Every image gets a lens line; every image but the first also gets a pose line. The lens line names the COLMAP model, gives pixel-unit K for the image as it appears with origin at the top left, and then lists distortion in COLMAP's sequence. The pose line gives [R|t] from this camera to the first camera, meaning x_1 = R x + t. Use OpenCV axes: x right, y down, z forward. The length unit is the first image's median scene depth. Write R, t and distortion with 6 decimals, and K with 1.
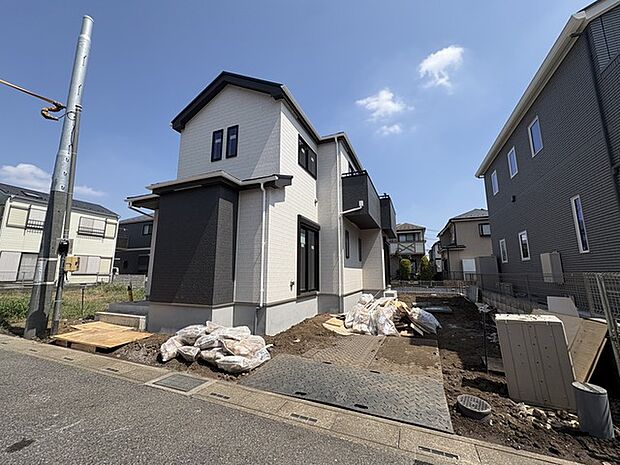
lens RADIAL K [[247.1, 0, 309.2], [0, 247.1, 232.8], [0, 0, 1]] dist [0.003187, -0.000628]
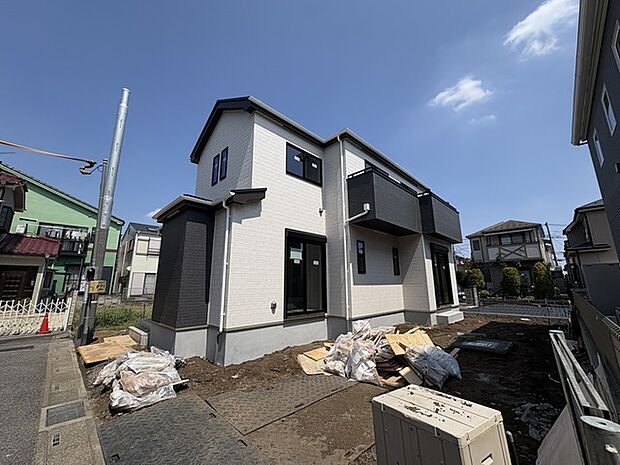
lens RADIAL K [[247.1, 0, 309.3], [0, 247.1, 232.8], [0, 0, 1]] dist [0.003187, -0.000628]
pose [[0.925877, -0.086248, -0.367848, 0.390973], [0.070107, 0.995907, -0.057048, 0.001154], [0.371263, 0.027031, 0.928134, 0.194249]]
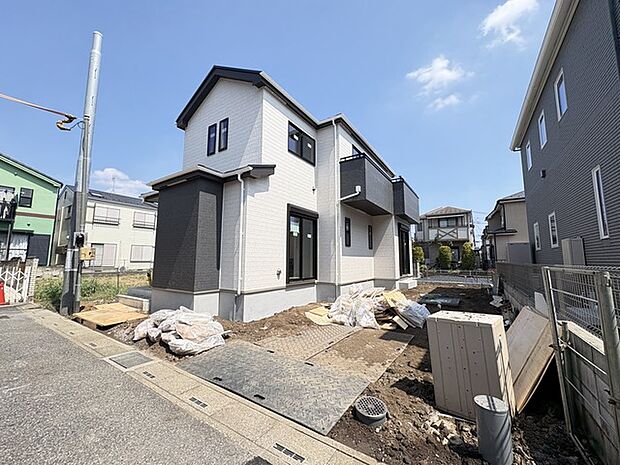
lens RADIAL K [[247.1, 0, 309.1], [0, 247.1, 232.8], [0, 0, 1]] dist [0.003187, -0.000628]
pose [[0.982982, -0.018406, -0.182777, 0.231284], [0.027684, 0.998447, 0.048341, -0.001675], [0.181603, -0.052578, 0.981965, 0.034277]]
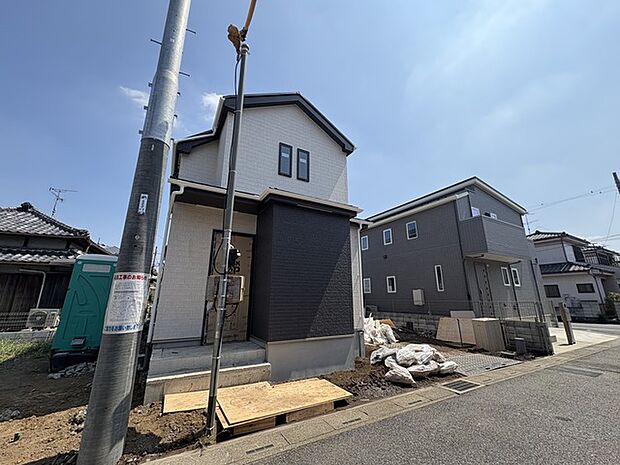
lens RADIAL K [[247.1, 0, 310.5], [0, 247.1, 234.4], [0, 0, 1]] dist [0.003187, -0.000628]
pose [[0.604671, 0.199377, 0.771117, -1.049354], [-0.130560, 0.979878, -0.150975, 0.049110], [-0.785702, -0.009387, 0.618535, 0.383744]]
